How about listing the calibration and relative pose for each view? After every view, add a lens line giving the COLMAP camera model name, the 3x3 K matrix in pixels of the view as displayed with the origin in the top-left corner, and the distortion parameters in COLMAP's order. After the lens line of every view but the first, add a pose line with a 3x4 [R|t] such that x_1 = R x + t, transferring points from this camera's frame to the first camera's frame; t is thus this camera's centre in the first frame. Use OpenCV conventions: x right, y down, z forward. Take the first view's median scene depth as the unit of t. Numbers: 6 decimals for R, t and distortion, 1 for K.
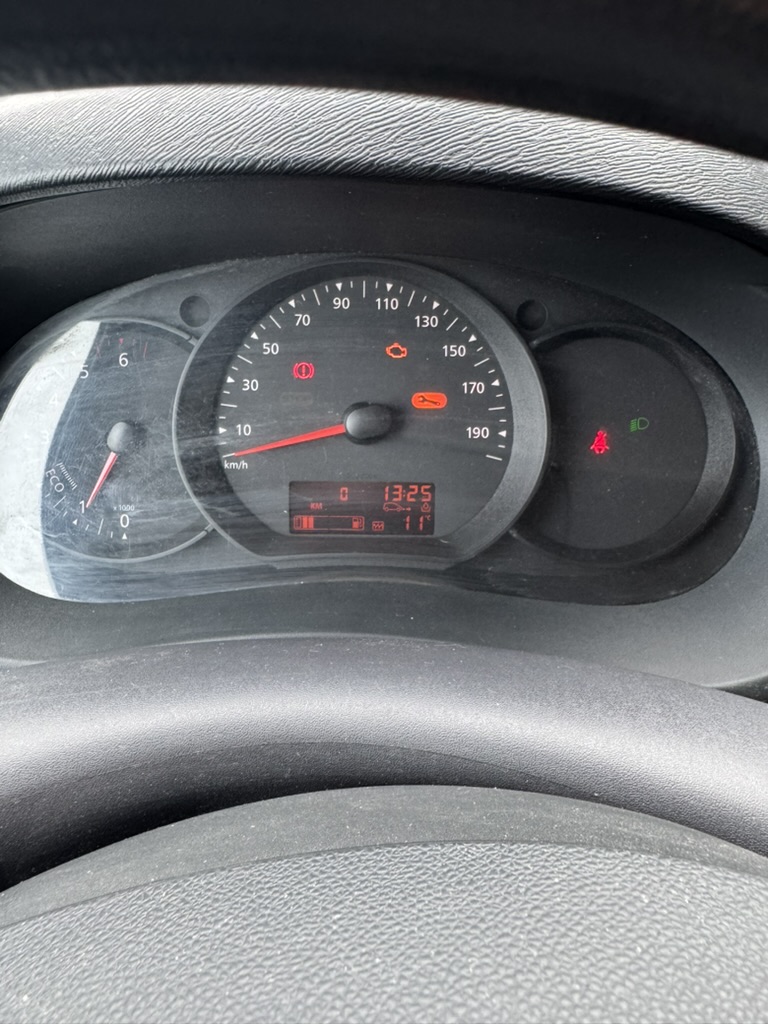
lens RADIAL K [[724.2, 0, 386.1], [0, 724.2, 511.5], [0, 0, 1]] dist [0.003396, 0.001124]
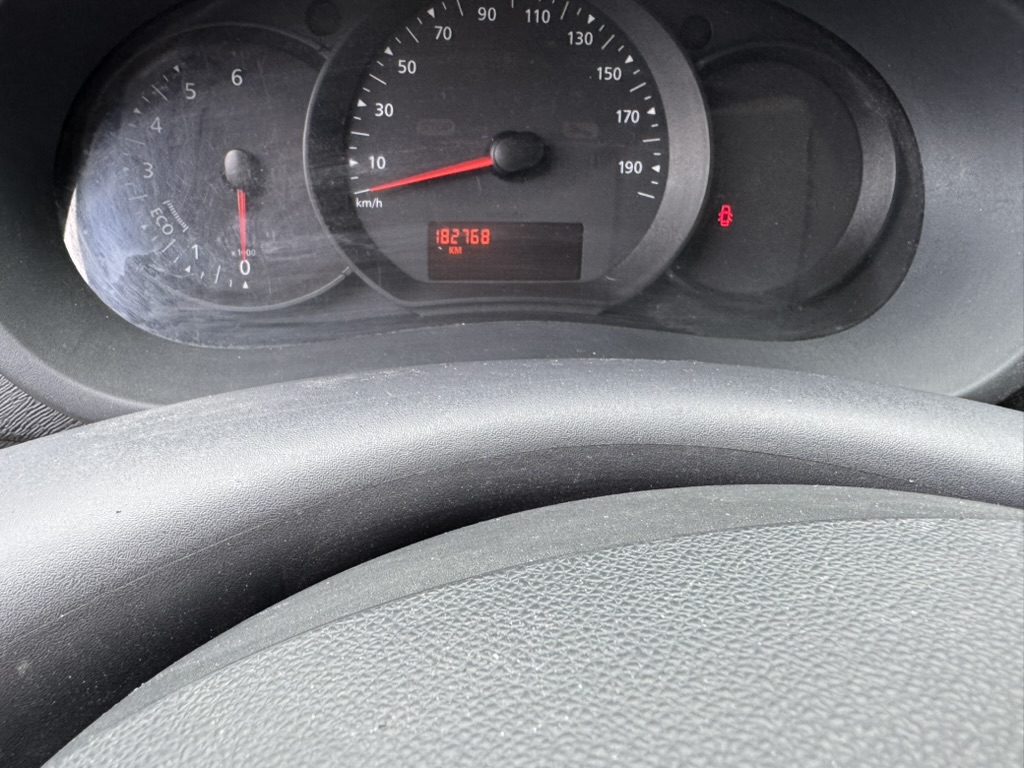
lens RADIAL K [[724.2, 0, 487.8], [0, 724.2, 408.0], [0, 0, 1]] dist [0.003396, 0.001124]
pose [[0.994238, -0.027014, 0.103737, -0.165864], [0.012504, 0.990346, 0.138055, 0.069388], [-0.106465, -0.135962, 0.984977, 0.054752]]
